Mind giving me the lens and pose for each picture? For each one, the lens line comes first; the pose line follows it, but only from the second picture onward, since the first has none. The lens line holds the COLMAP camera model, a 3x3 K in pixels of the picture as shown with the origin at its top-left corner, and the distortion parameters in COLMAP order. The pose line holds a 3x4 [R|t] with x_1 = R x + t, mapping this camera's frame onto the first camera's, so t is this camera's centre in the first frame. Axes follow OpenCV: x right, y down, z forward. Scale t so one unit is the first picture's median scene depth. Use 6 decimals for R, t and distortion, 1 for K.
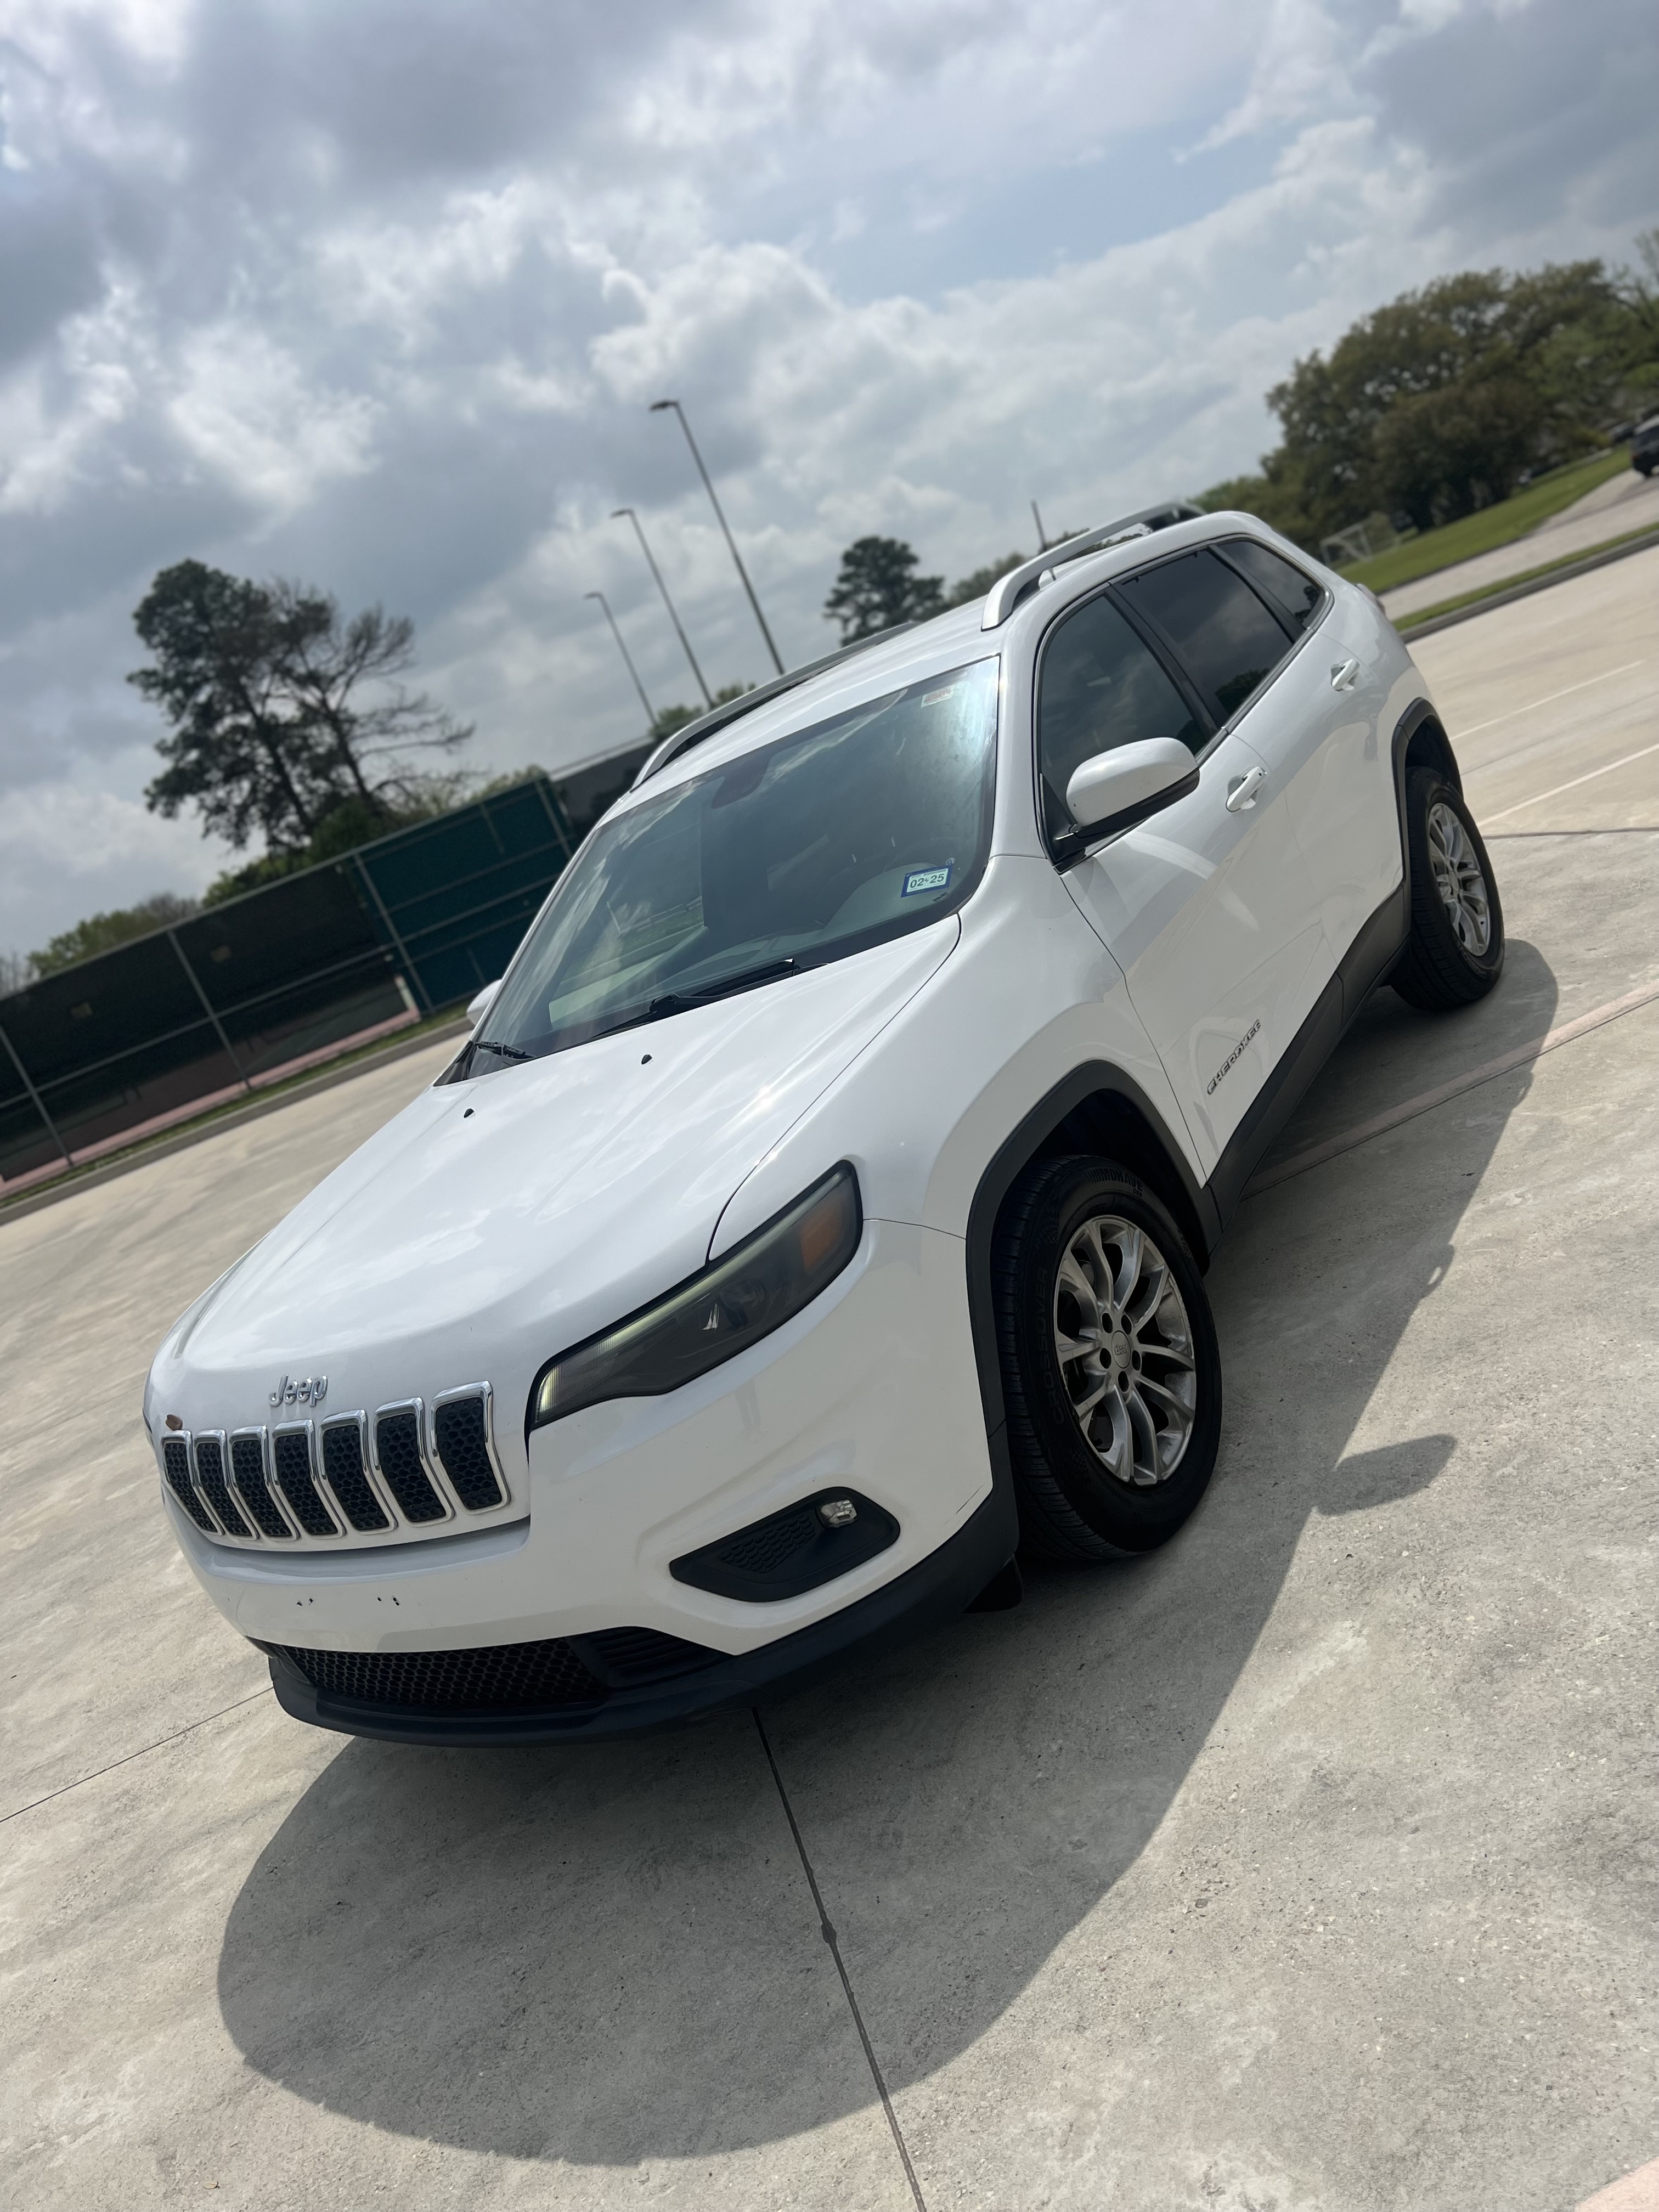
lens RADIAL K [[1665.2, 0, 796.0], [0, 1665.2, 1112.5], [0, 0, 1]] dist [0.038023, -0.053806]
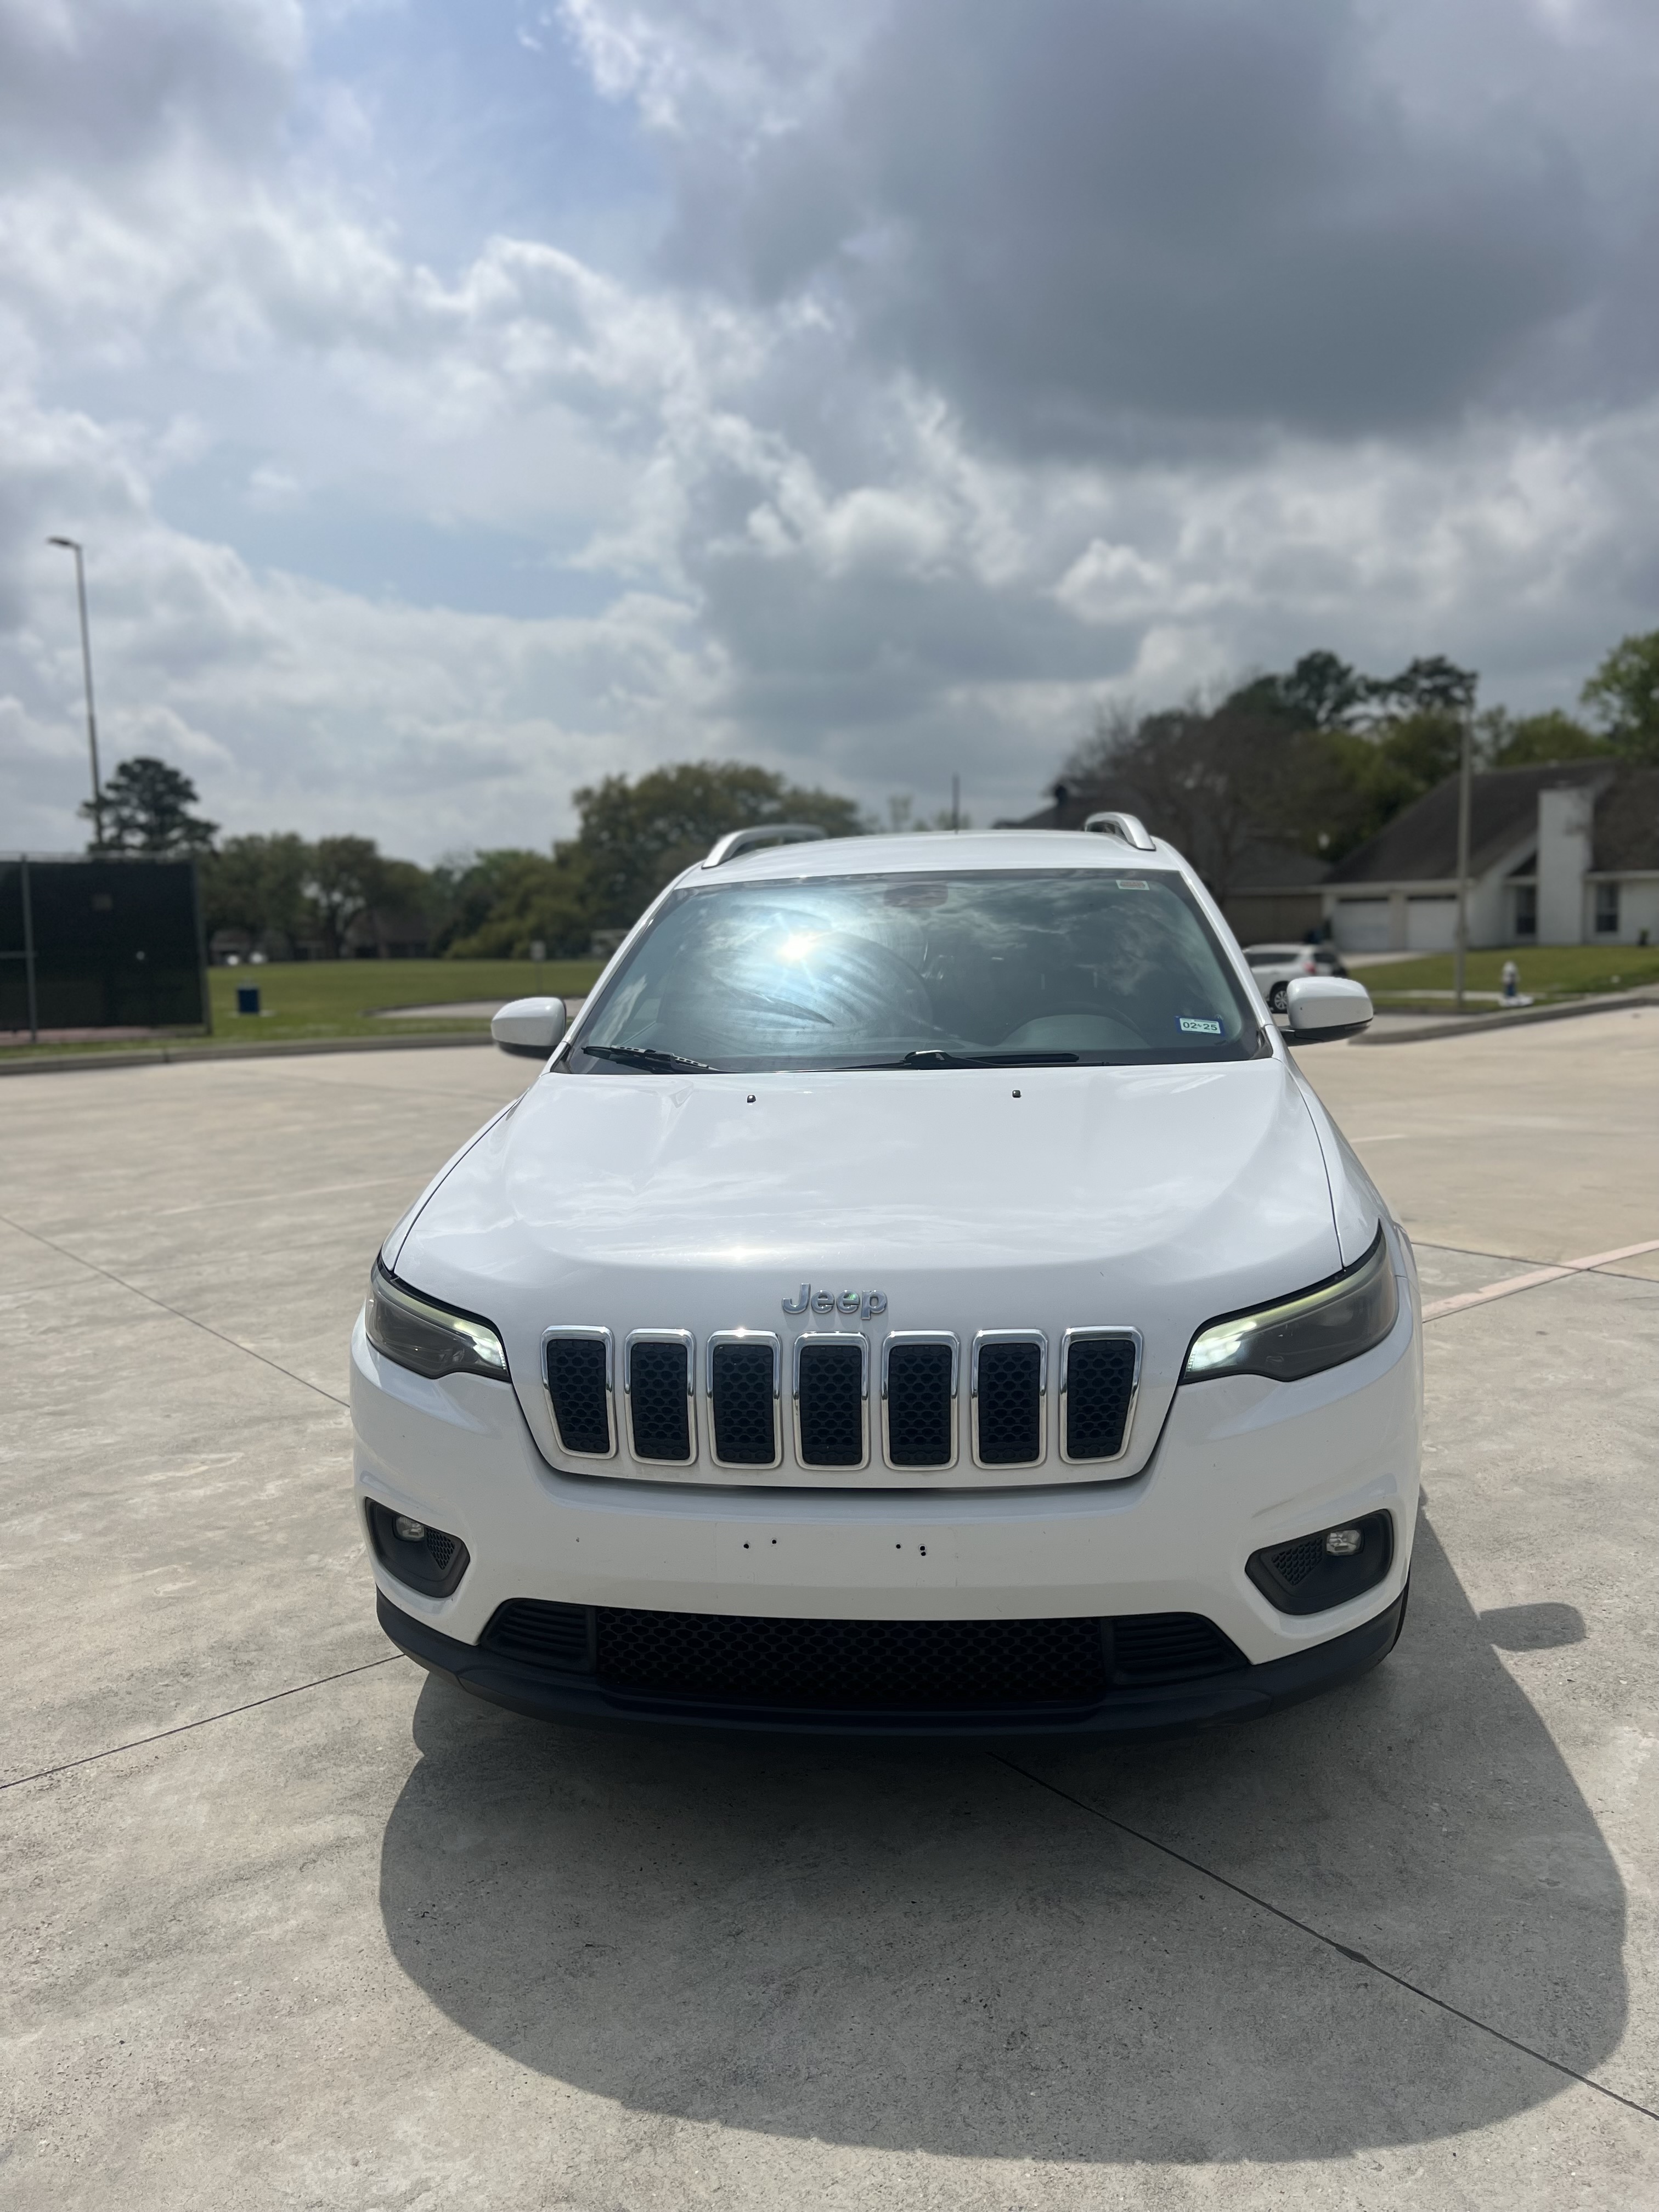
lens RADIAL K [[1708.0, 0, 755.8], [0, 1708.0, 1166.9], [0, 0, 1]] dist [0.014638, -0.001695]
pose [[0.837977, 0.298484, 0.456840, -0.051659], [-0.217529, 0.950473, -0.221996, 0.020770], [-0.500476, 0.086652, 0.861403, 0.015912]]
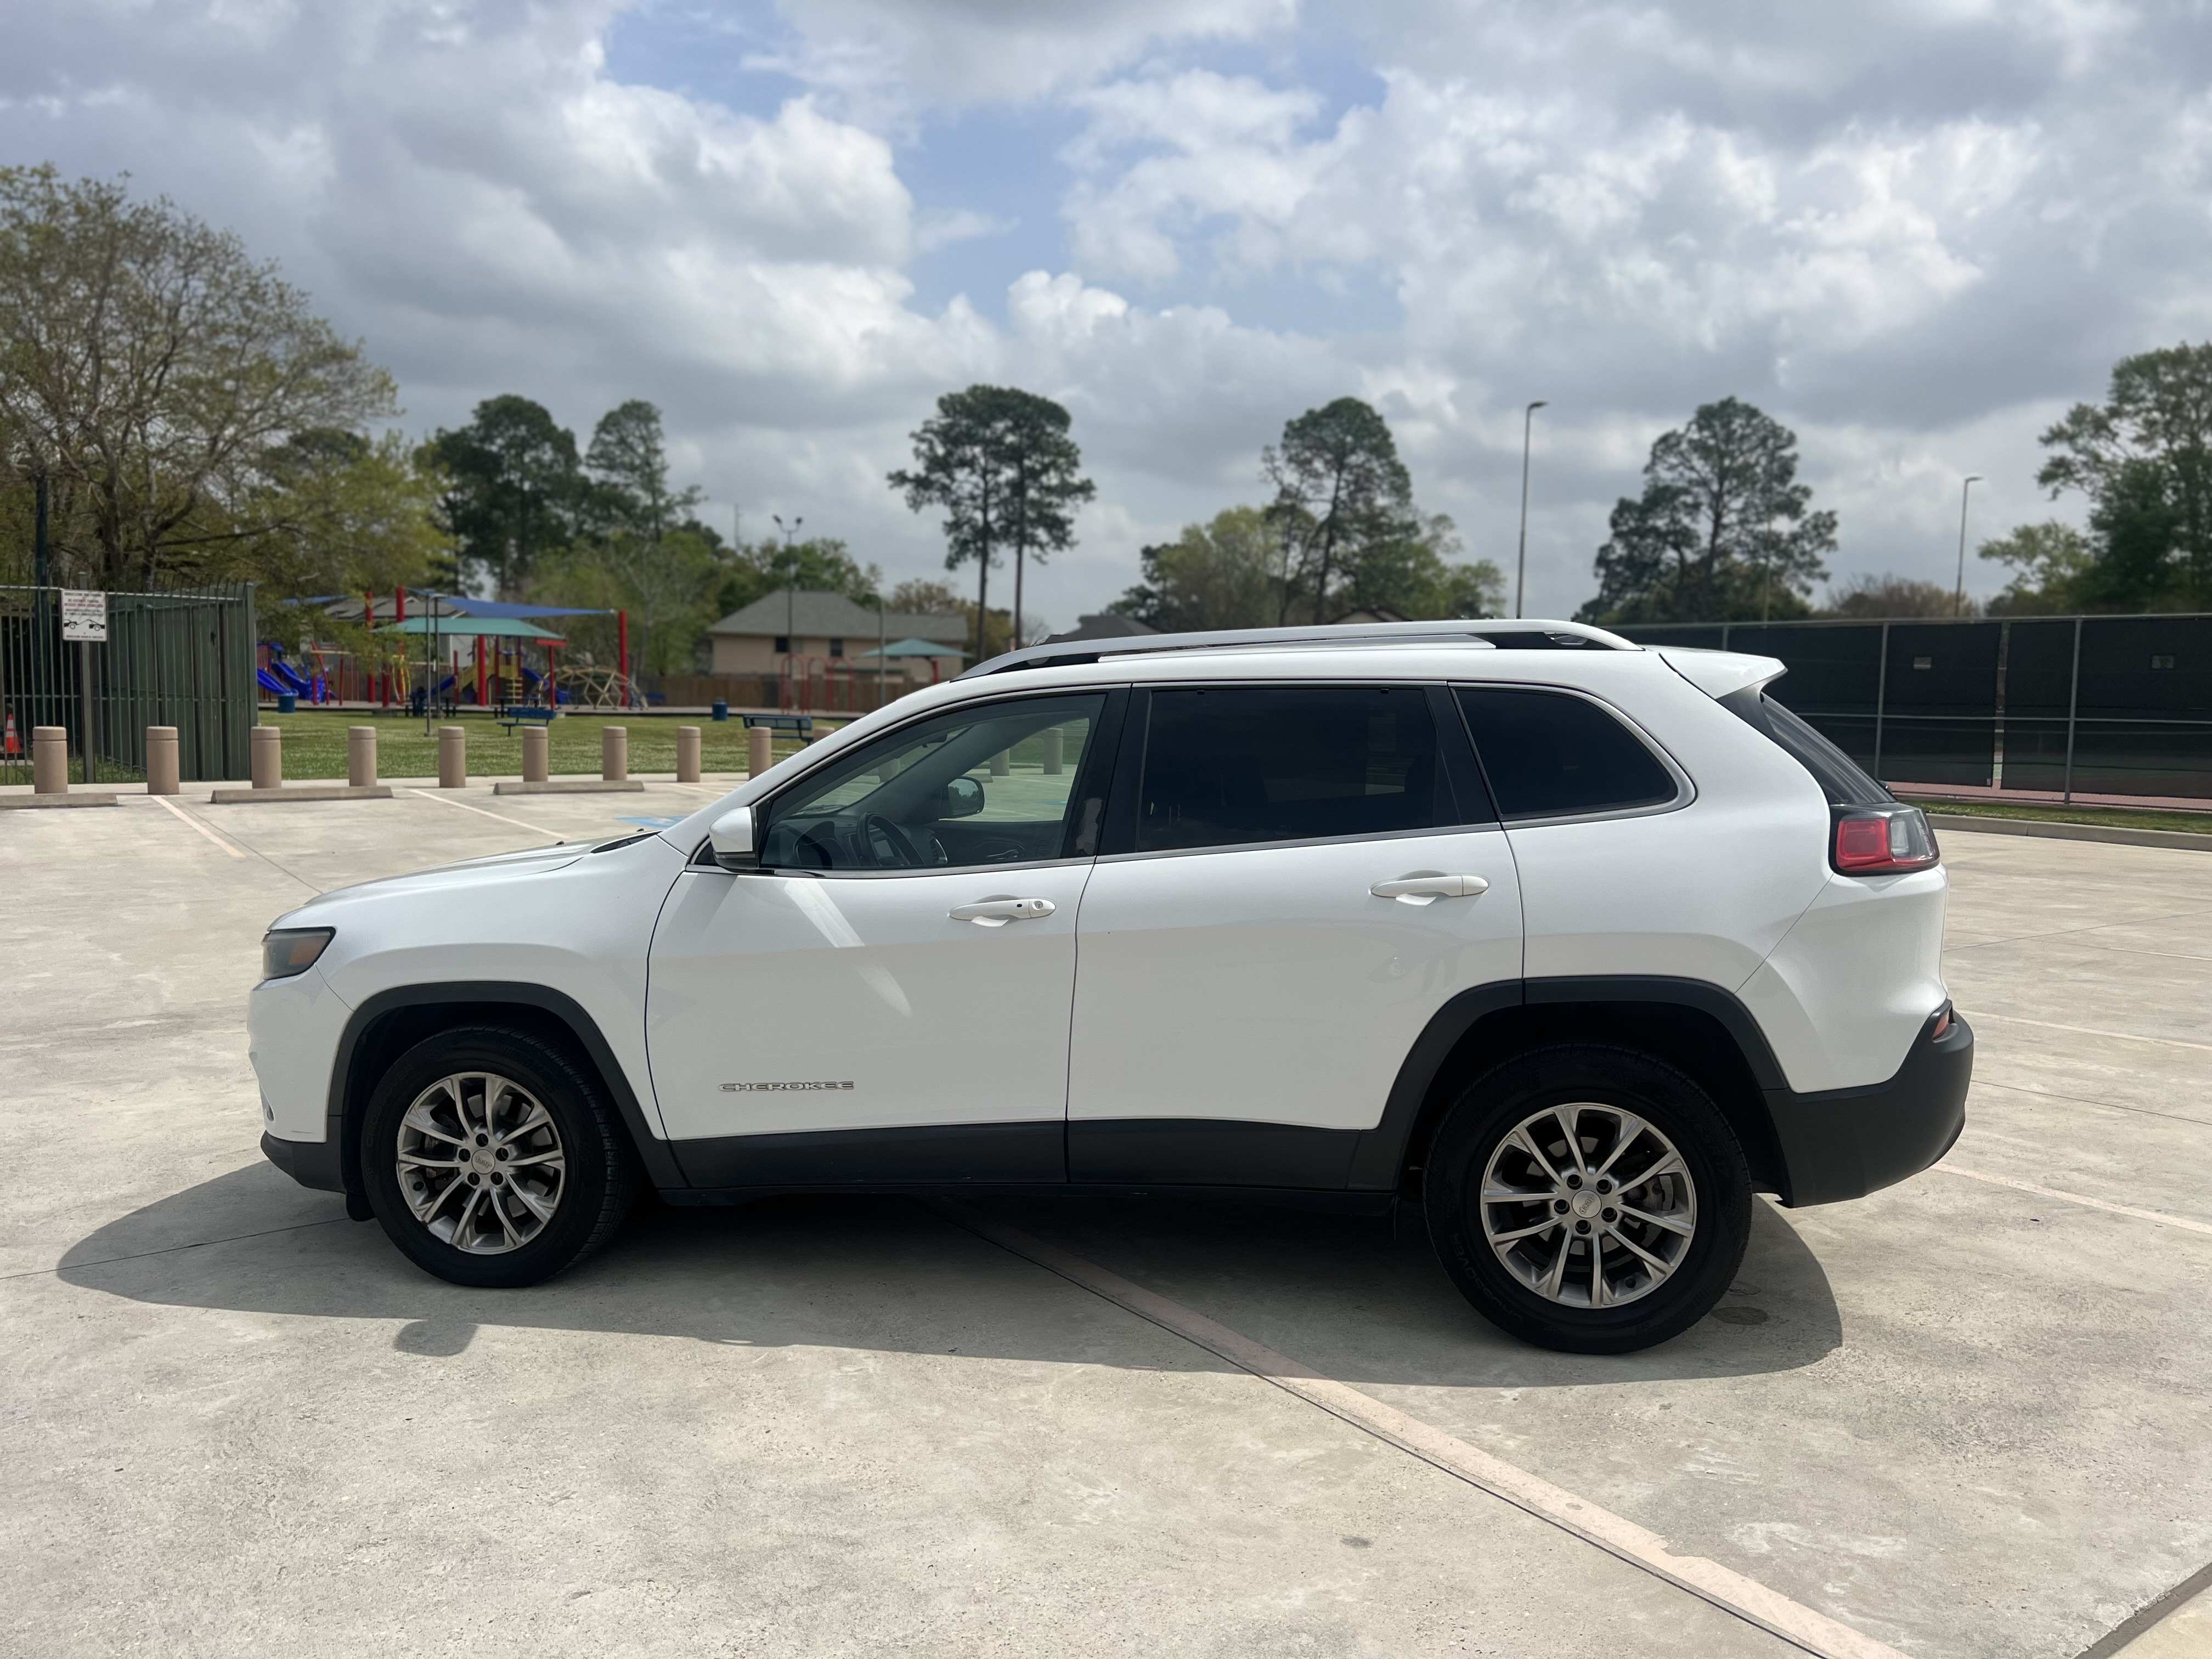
lens RADIAL K [[1665.2, 0, 1106.0], [0, 1665.2, 829.5], [0, 0, 1]] dist [0.038023, -0.053806]
pose [[0.367258, 0.455378, -0.811019, 0.104240], [-0.353053, 0.874945, 0.331397, -0.055997], [0.860508, 0.164625, 0.482104, 0.052948]]
